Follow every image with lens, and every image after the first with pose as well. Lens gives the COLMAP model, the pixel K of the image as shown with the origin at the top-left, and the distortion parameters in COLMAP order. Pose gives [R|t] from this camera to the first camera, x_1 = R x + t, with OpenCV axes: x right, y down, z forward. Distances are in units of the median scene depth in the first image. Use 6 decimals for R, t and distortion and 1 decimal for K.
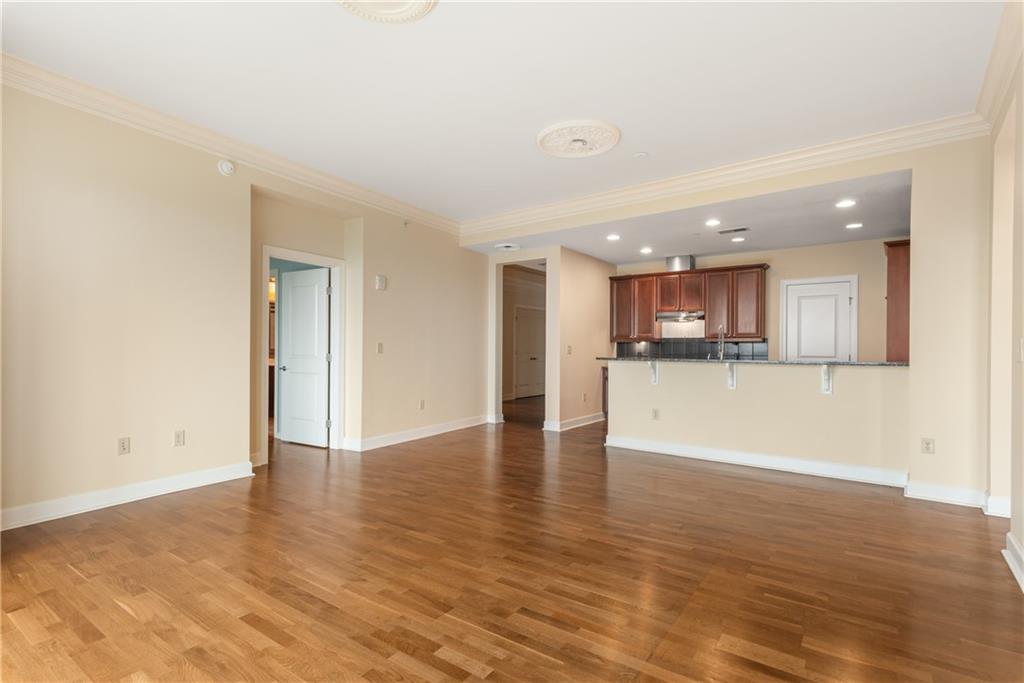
lens RADIAL K [[511.9, 0, 502.7], [0, 511.9, 343.5], [0, 0, 1]] dist [0.019777, -0.001763]
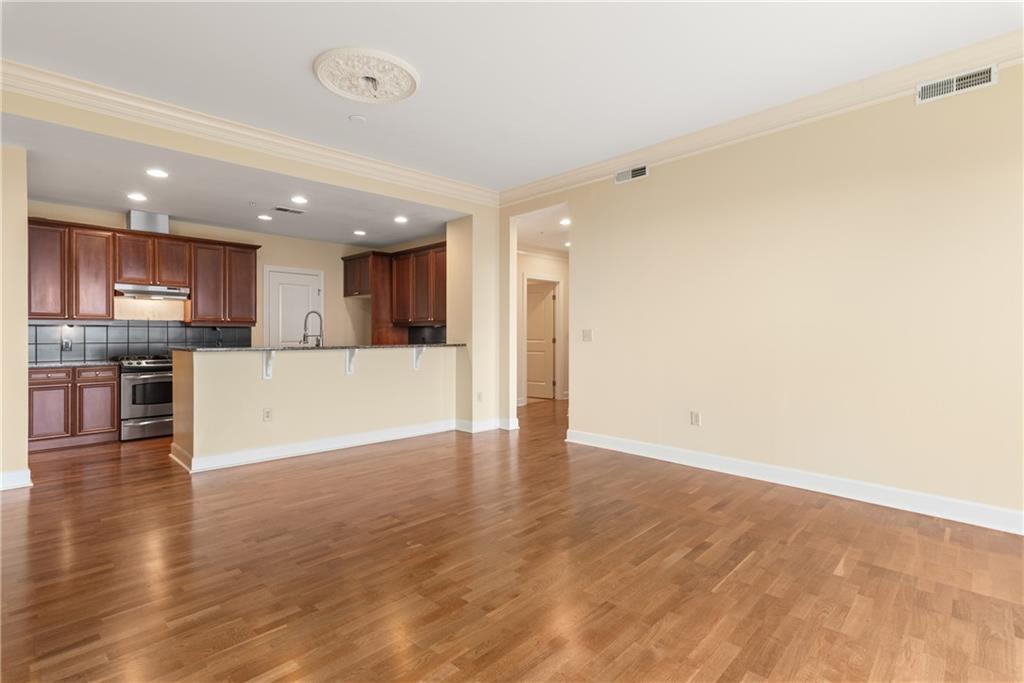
lens RADIAL K [[511.9, 0, 516.9], [0, 511.9, 337.8], [0, 0, 1]] dist [0.019777, -0.001763]
pose [[0.121904, -0.009698, 0.992495, -0.451121], [-0.005574, 0.999930, 0.010455, 0.004347], [-0.992526, -0.006807, 0.121841, 0.485844]]
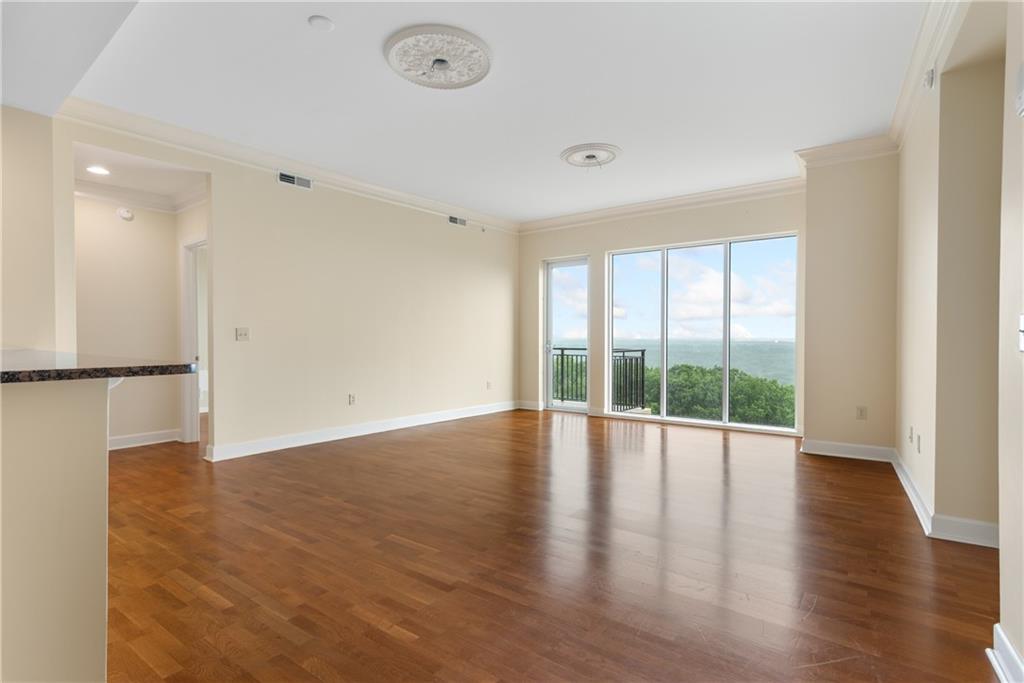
lens RADIAL K [[511.9, 0, 509.4], [0, 511.9, 344.9], [0, 0, 1]] dist [0.019777, -0.001763]
pose [[-0.999878, -0.002970, -0.015314, 0.042221], [-0.003075, 0.999972, 0.006837, 0.019450], [0.015293, 0.006883, -0.999859, 1.278352]]
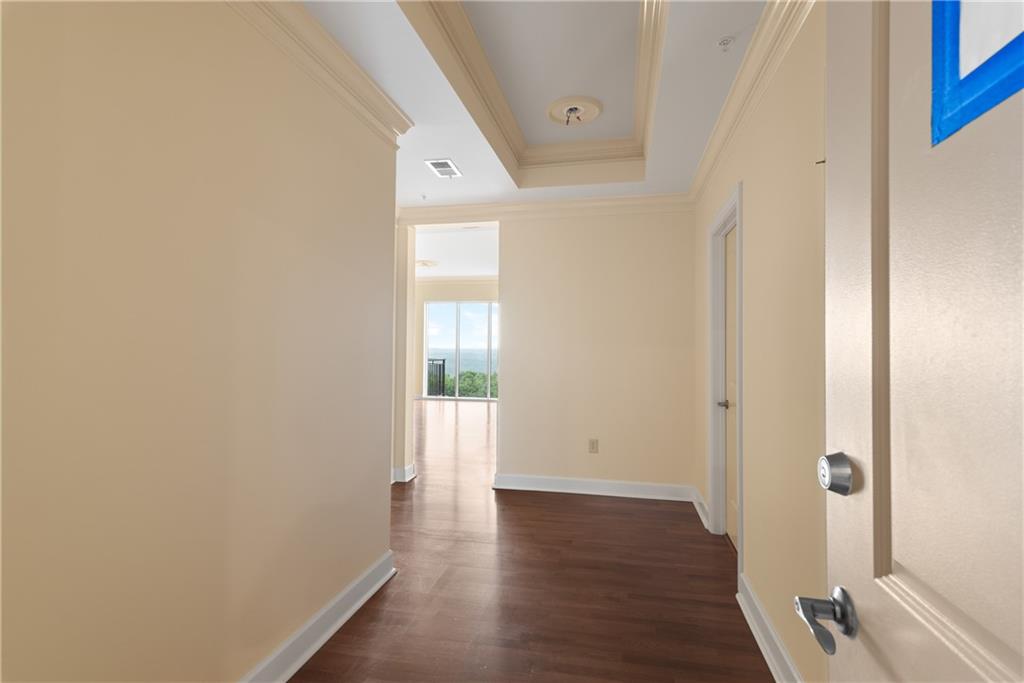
lens RADIAL K [[511.9, 0, 512.5], [0, 511.9, 341.3], [0, 0, 1]] dist [0.019777, -0.001763]
pose [[-0.909620, -0.013501, -0.415223, 0.317794], [-0.006392, 0.999808, -0.018505, 0.001632], [0.415393, -0.014178, -0.909532, 2.058780]]
